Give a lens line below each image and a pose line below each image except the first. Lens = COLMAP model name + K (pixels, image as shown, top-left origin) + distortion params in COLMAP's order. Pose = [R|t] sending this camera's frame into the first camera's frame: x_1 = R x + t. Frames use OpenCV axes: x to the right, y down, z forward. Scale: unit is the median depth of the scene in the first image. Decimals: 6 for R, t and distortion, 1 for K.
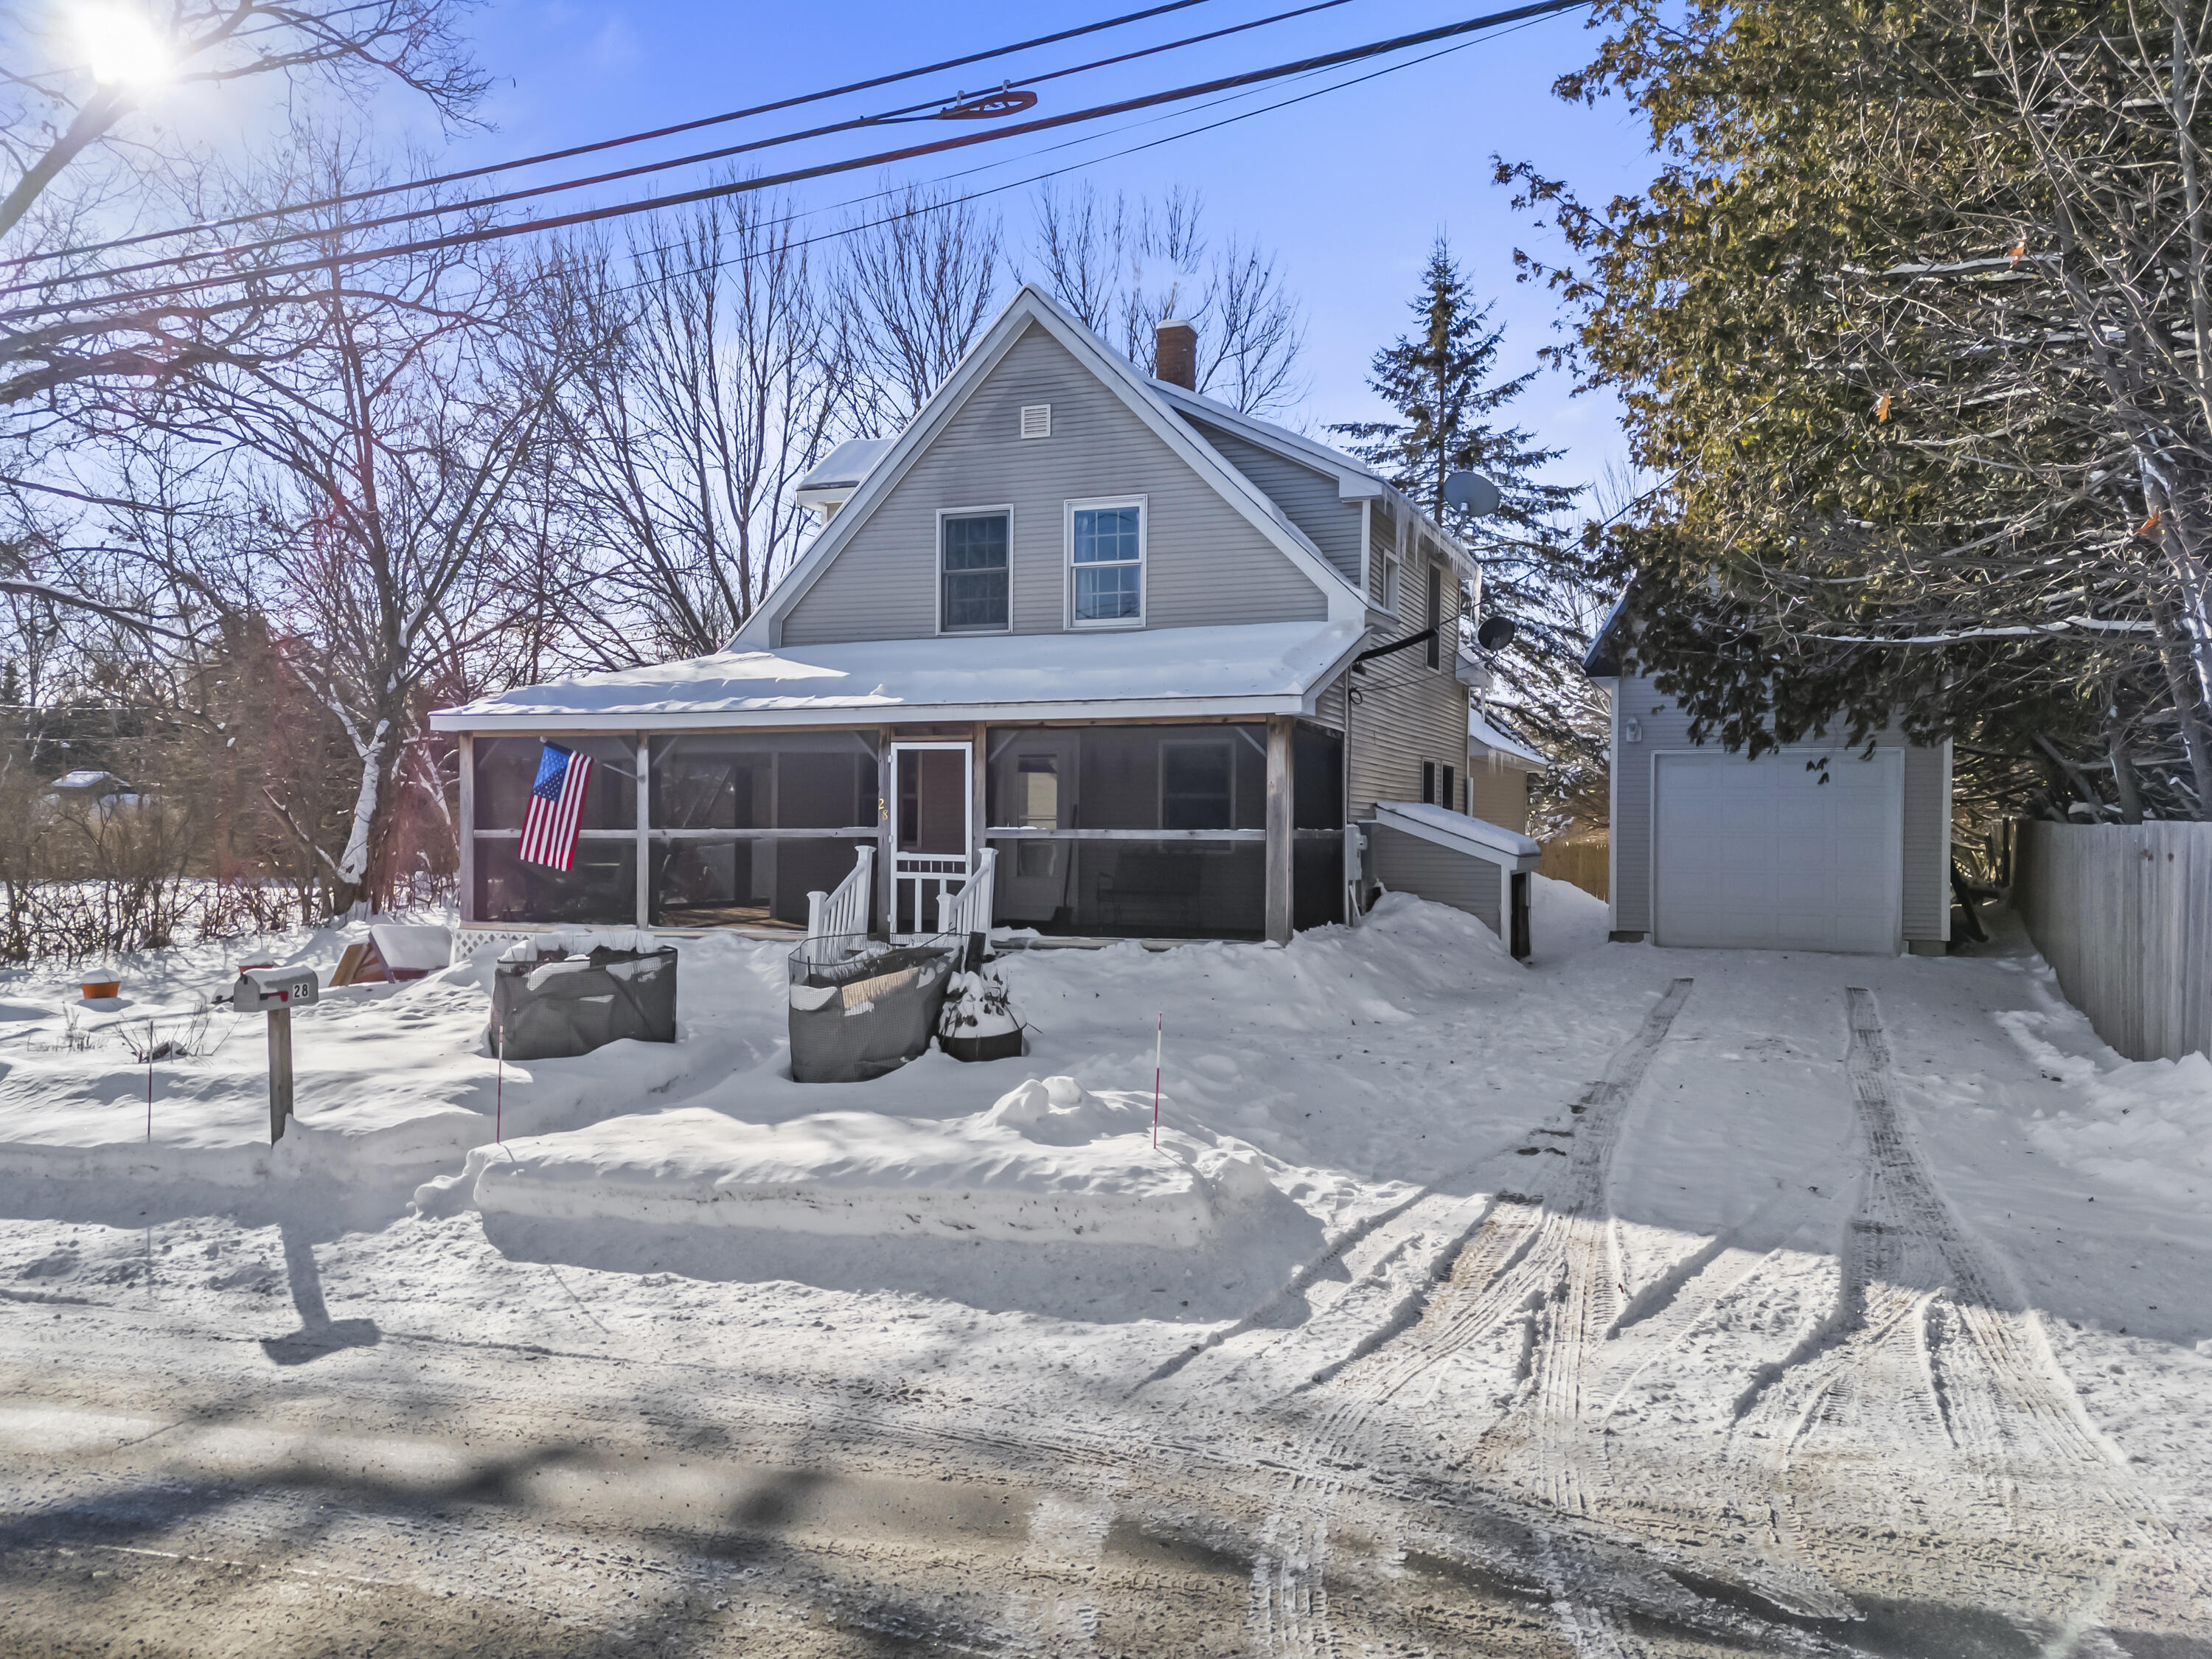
lens RADIAL K [[1631.9, 0, 1110.8], [0, 1631.9, 820.7], [0, 0, 1]] dist [0.106621, -0.066539]
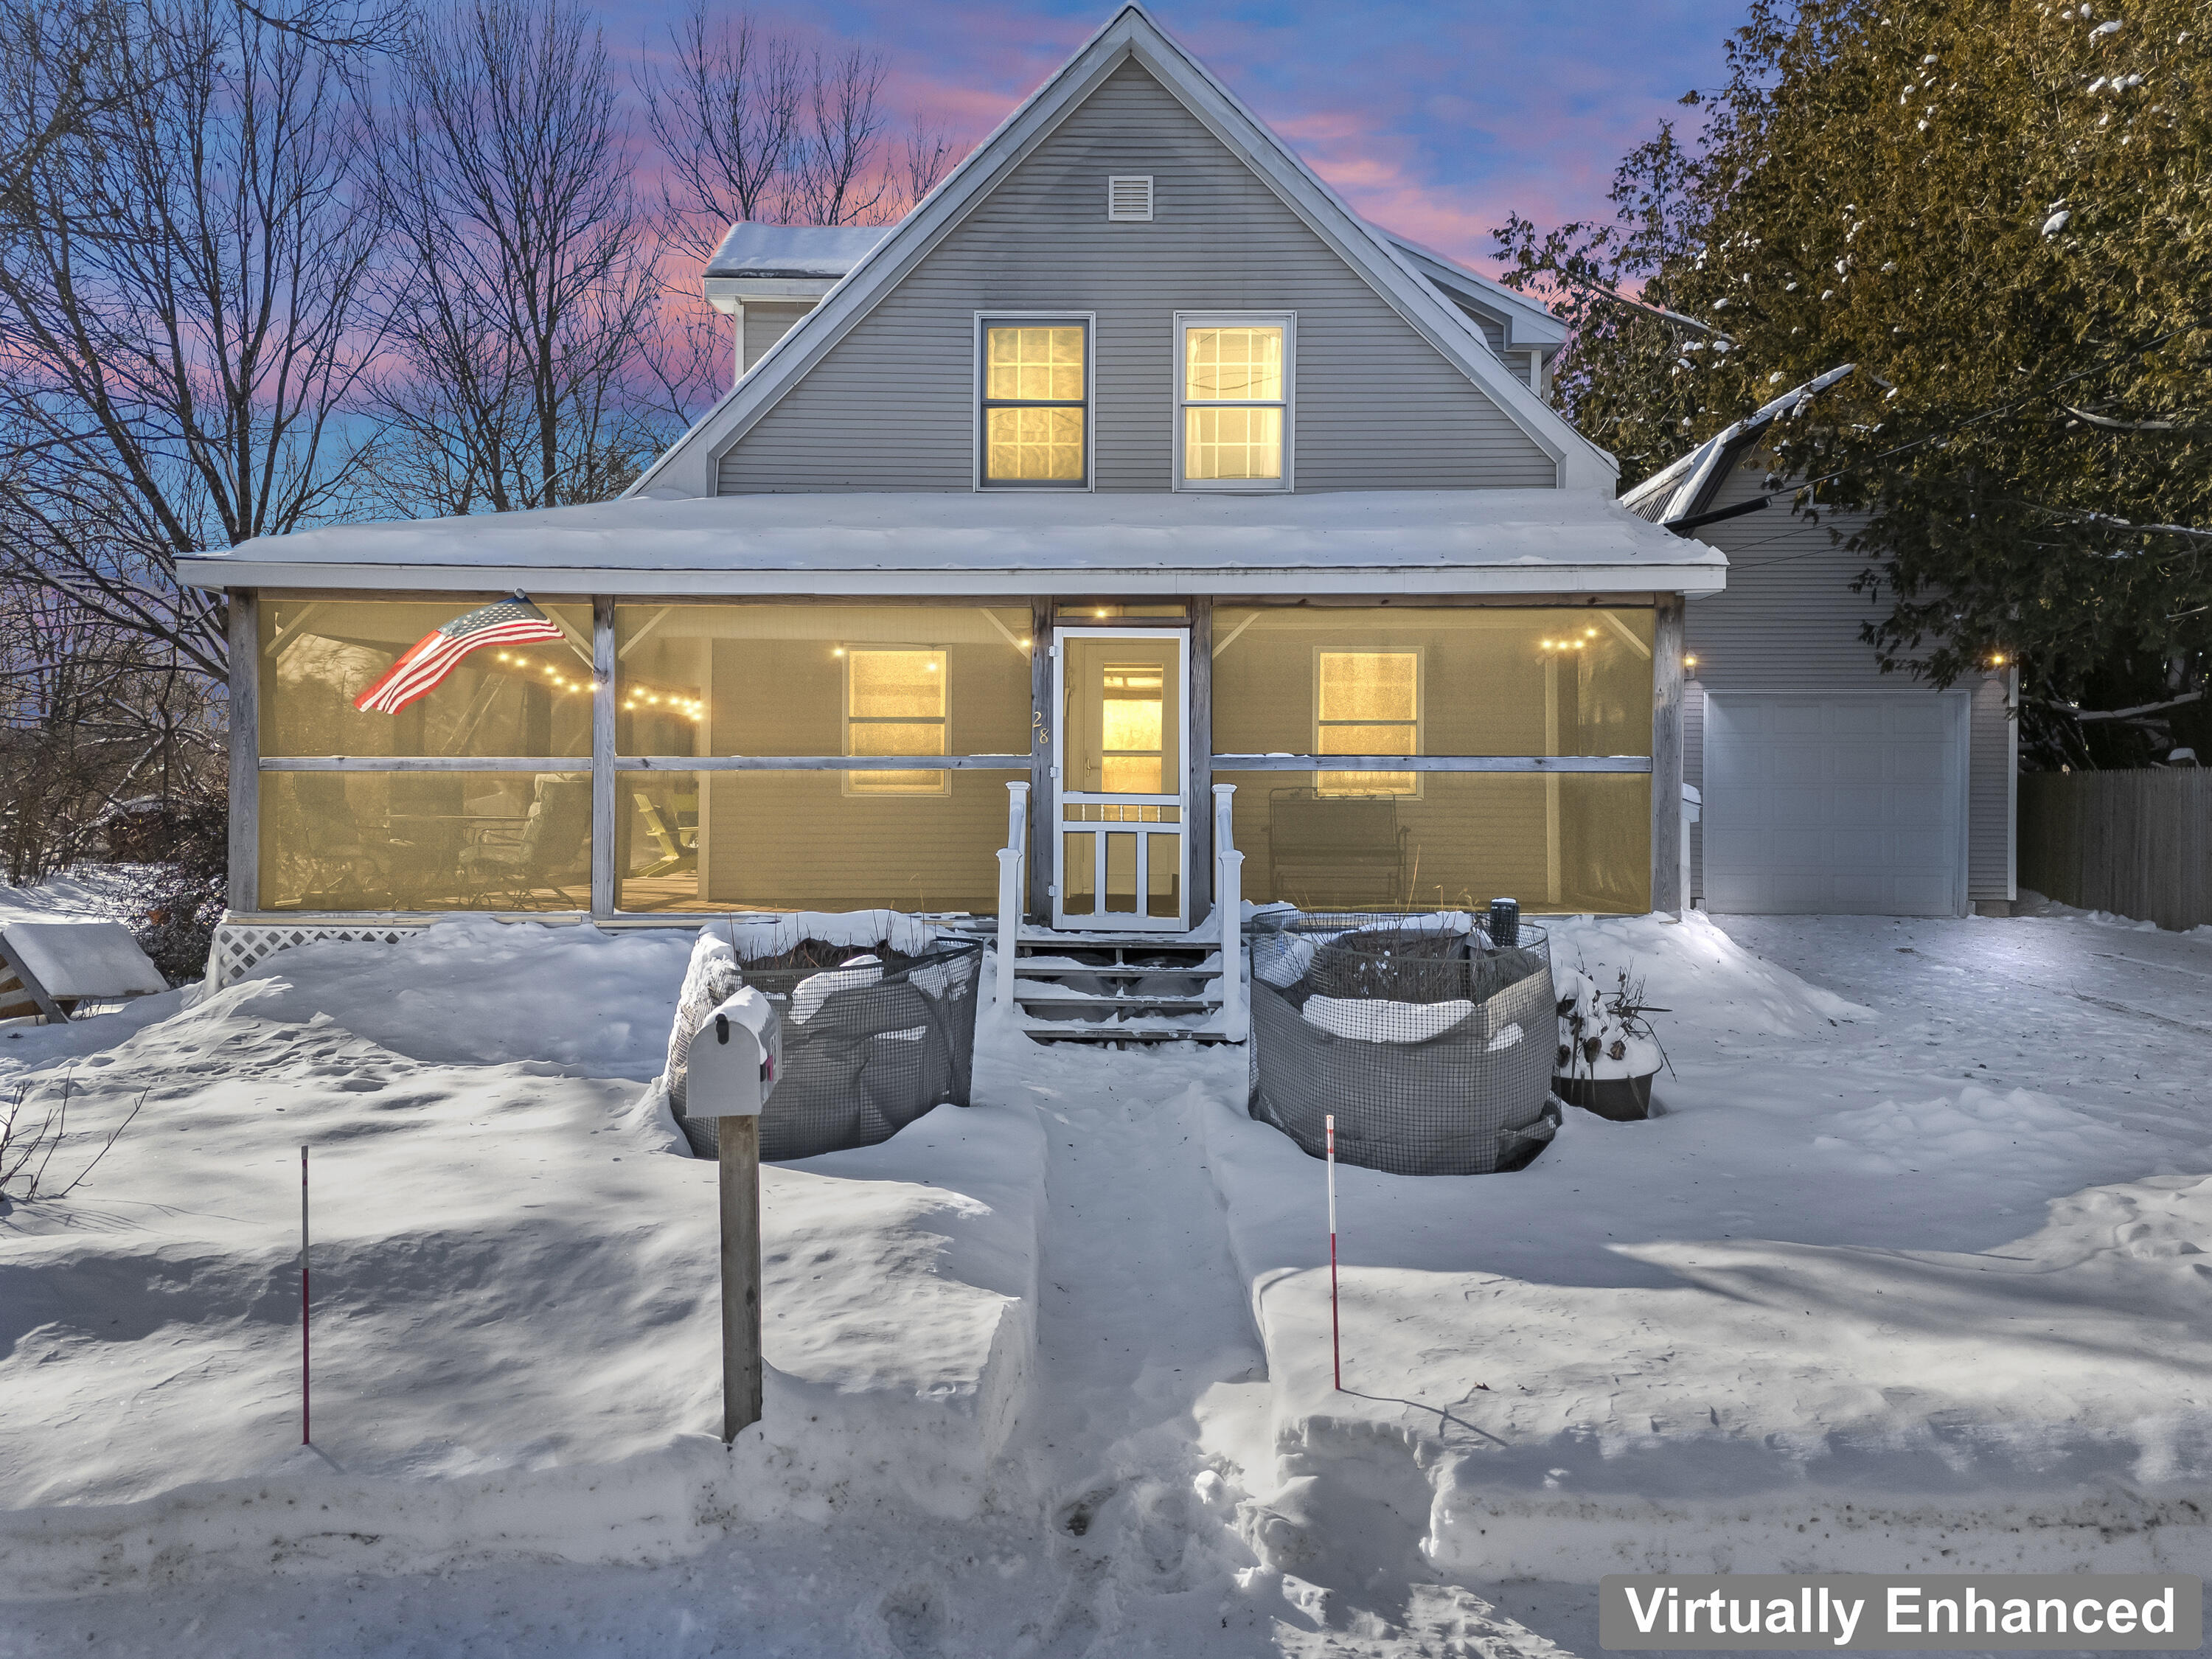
lens RADIAL K [[1652.6, 0, 1112.8], [0, 1652.6, 792.9], [0, 0, 1]] dist [0.097046, -0.001702]
pose [[0.941336, 0.004628, 0.337439, -0.319743], [-0.002290, 0.999971, -0.007329, 0.023445], [-0.337463, 0.006126, 0.941319, 0.338205]]
